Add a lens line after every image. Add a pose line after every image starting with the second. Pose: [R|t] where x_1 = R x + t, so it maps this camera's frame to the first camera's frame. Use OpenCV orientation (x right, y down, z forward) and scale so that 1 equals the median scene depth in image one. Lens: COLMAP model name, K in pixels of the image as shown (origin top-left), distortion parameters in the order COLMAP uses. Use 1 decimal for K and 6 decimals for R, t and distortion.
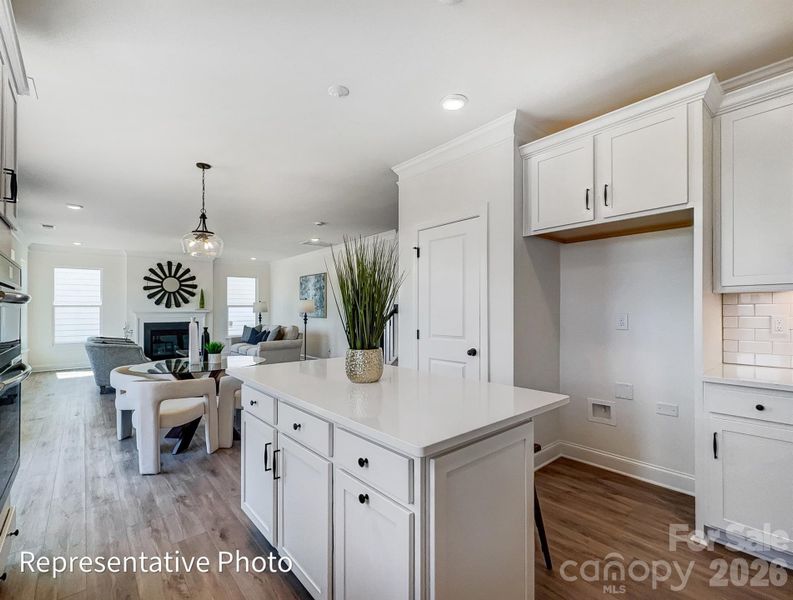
lens RADIAL K [[364.3, 0, 393.1], [0, 364.3, 309.3], [0, 0, 1]] dist [-0.000882, 0.000040]
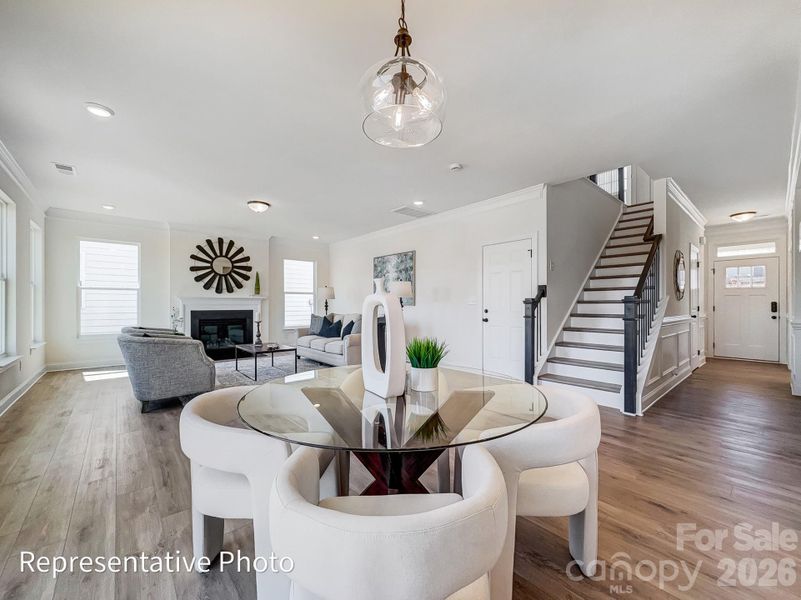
lens RADIAL K [[325.8, 0, 401.3], [0, 325.8, 306.7], [0, 0, 1]] dist [0.000718, 0.000287]
pose [[0.999936, 0.005643, 0.009795, -0.207587], [-0.005723, 0.999950, 0.008207, 0.019187], [-0.009749, -0.008262, 0.999918, 0.247764]]
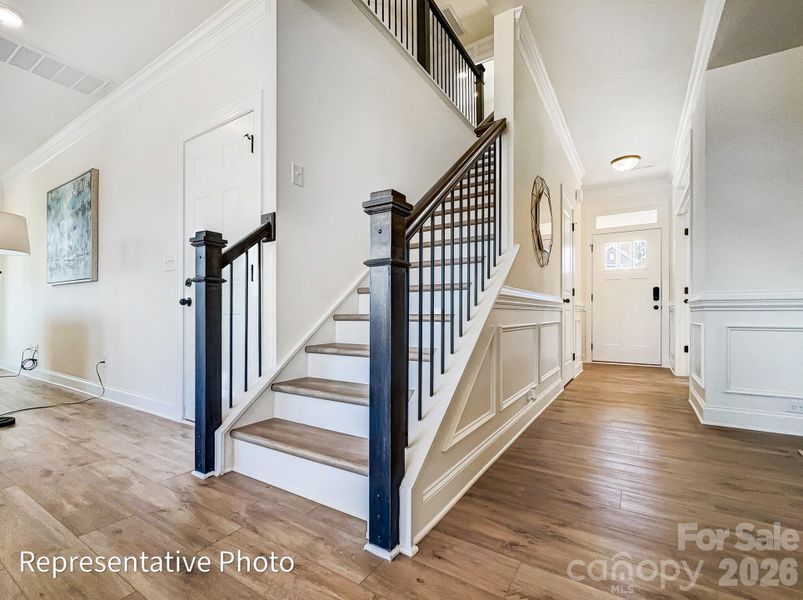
lens RADIAL K [[371.5, 0, 402.1], [0, 371.5, 314.6], [0, 0, 1]] dist [0.000403, 0.000049]
pose [[0.955603, 0.003242, 0.294639, 0.017532], [-0.005356, 0.999965, 0.006370, 0.053071], [-0.294608, -0.007665, 0.955588, 0.475926]]
